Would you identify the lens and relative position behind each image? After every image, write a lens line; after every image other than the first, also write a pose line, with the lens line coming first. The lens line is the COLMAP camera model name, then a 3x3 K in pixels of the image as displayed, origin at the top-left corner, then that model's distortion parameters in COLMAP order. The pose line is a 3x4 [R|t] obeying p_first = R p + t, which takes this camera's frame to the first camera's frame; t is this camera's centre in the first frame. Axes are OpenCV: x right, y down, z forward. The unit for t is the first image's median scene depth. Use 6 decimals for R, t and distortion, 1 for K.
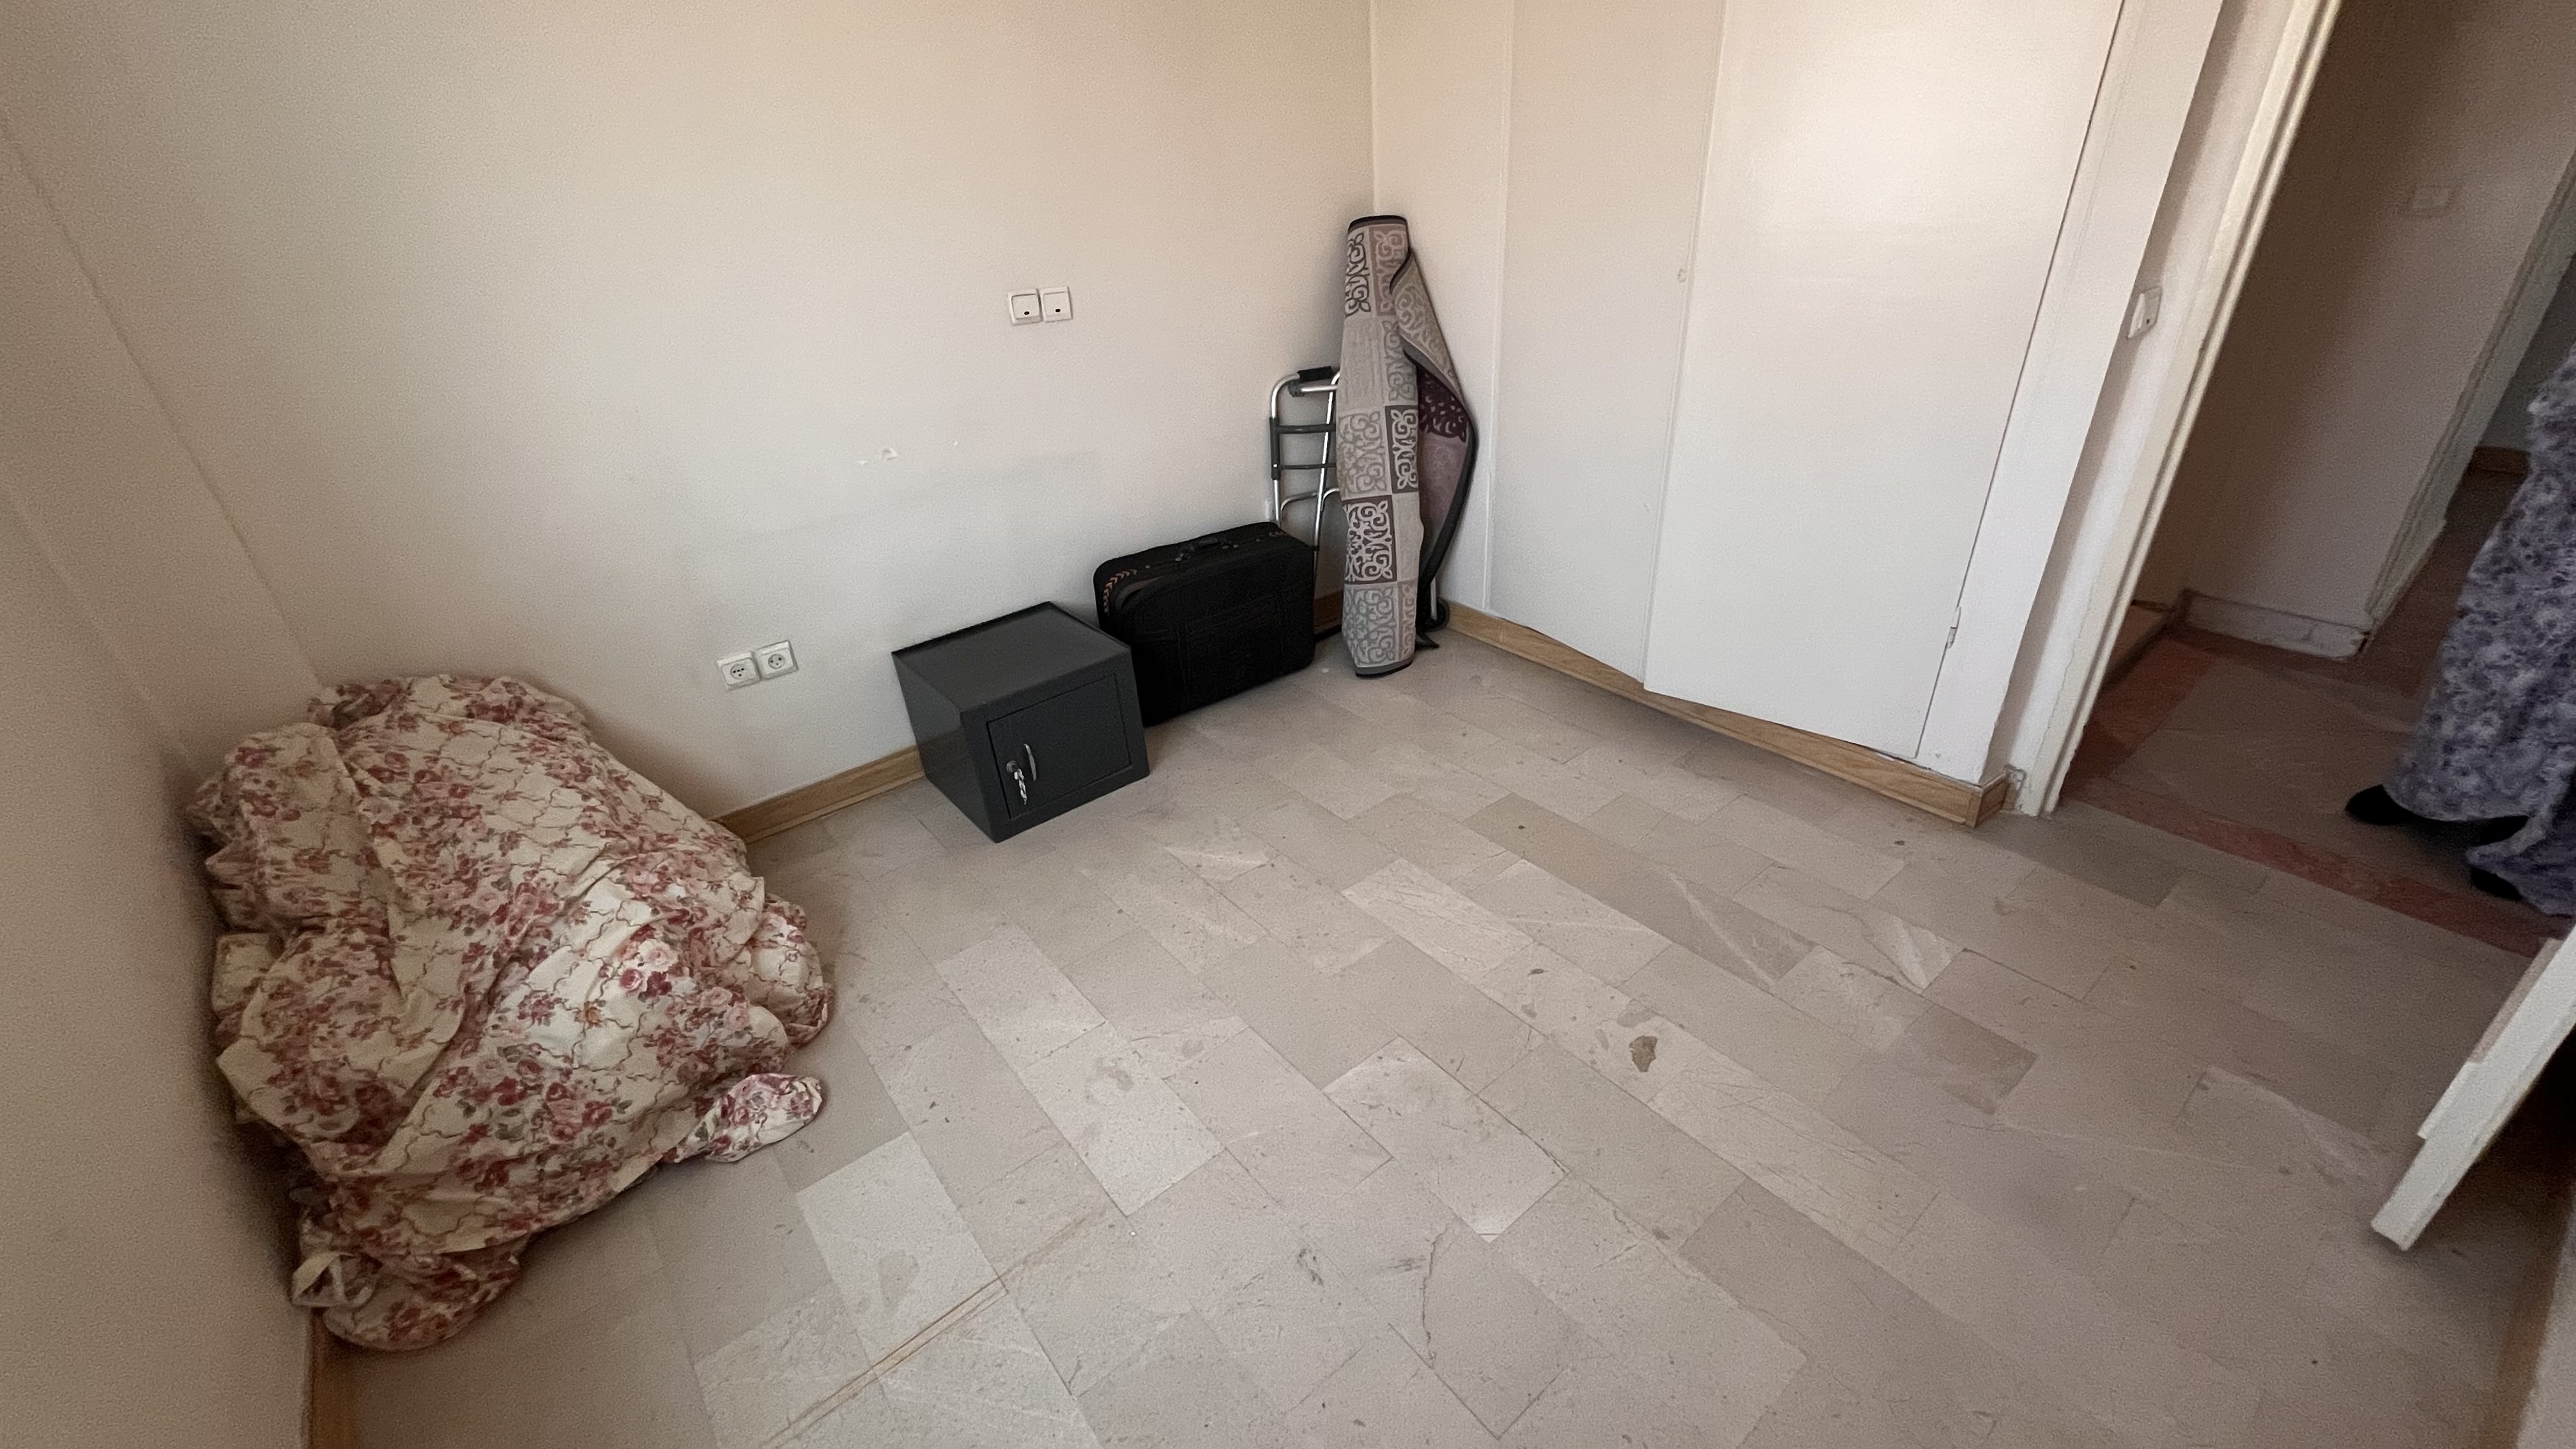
lens RADIAL K [[1039.1, 0, 1298.5], [0, 1039.1, 715.6], [0, 0, 1]] dist [-0.002152, -0.000235]
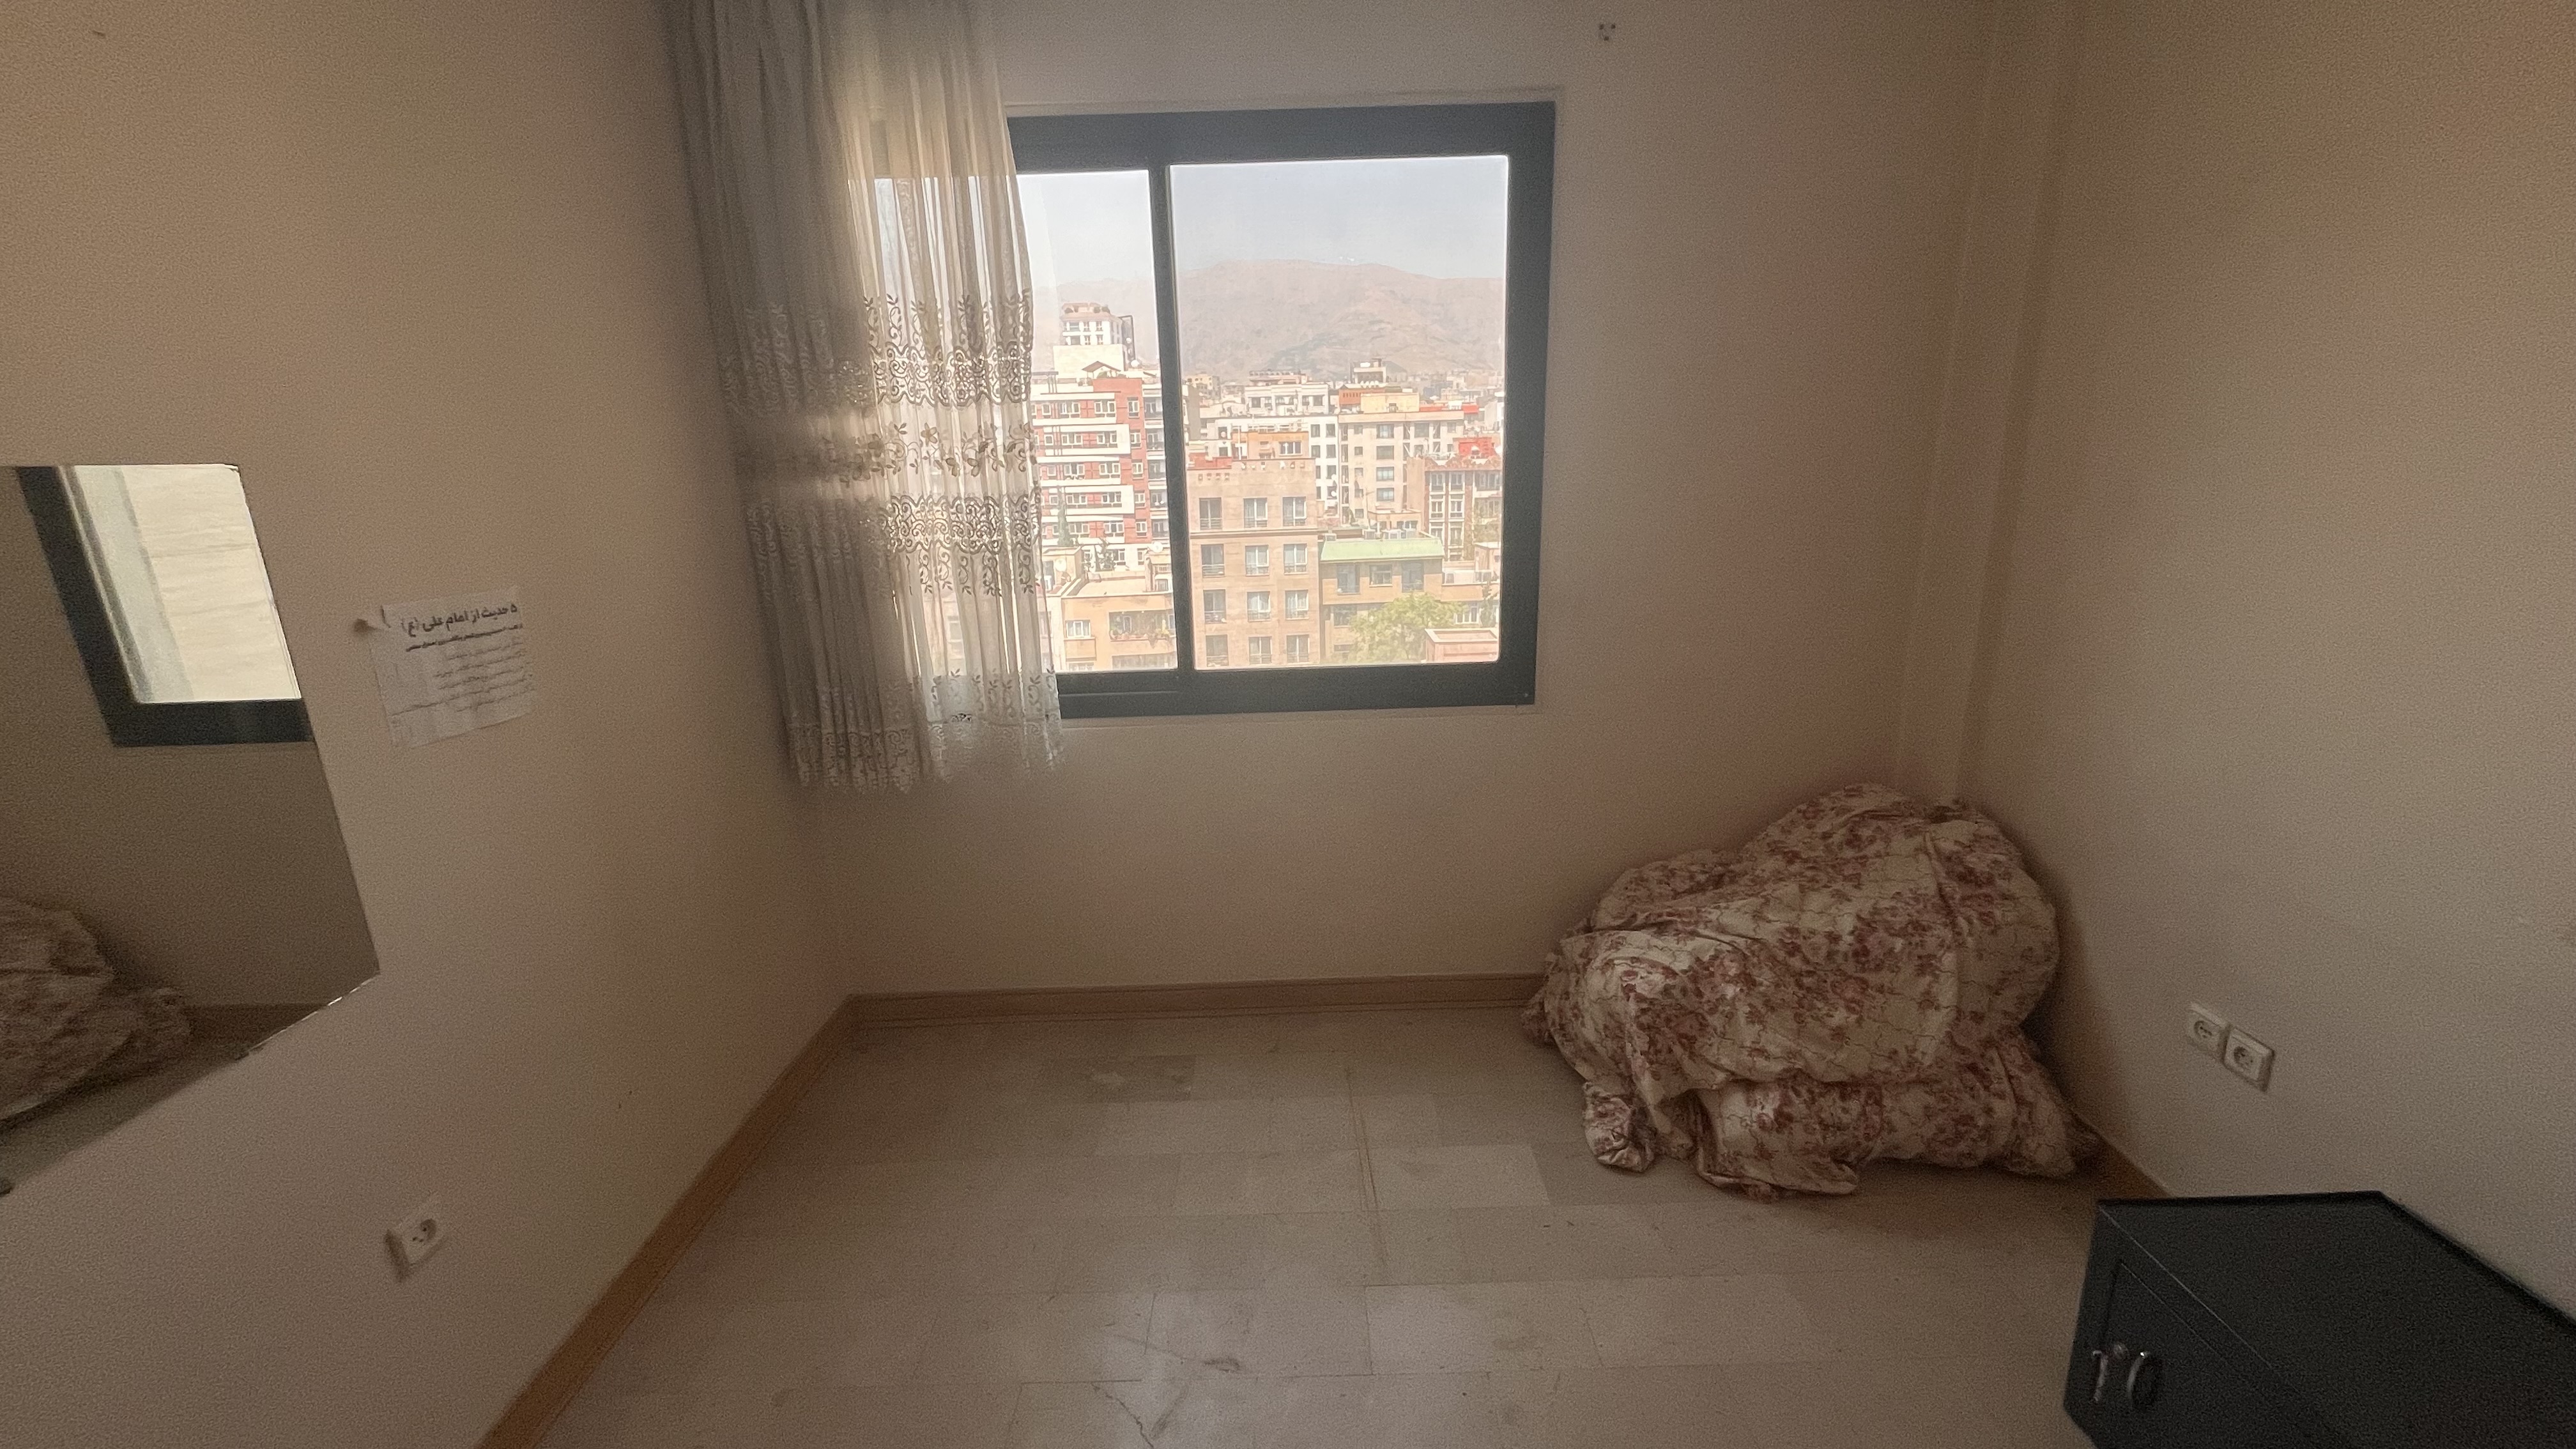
lens RADIAL K [[1039.1, 0, 1298.5], [0, 1039.1, 715.6], [0, 0, 1]] dist [-0.002152, -0.000235]
pose [[-0.623797, 0.261971, -0.736375, 0.483664], [-0.321682, 0.772603, 0.547363, -0.536033], [0.712318, 0.578322, -0.397676, 0.861981]]
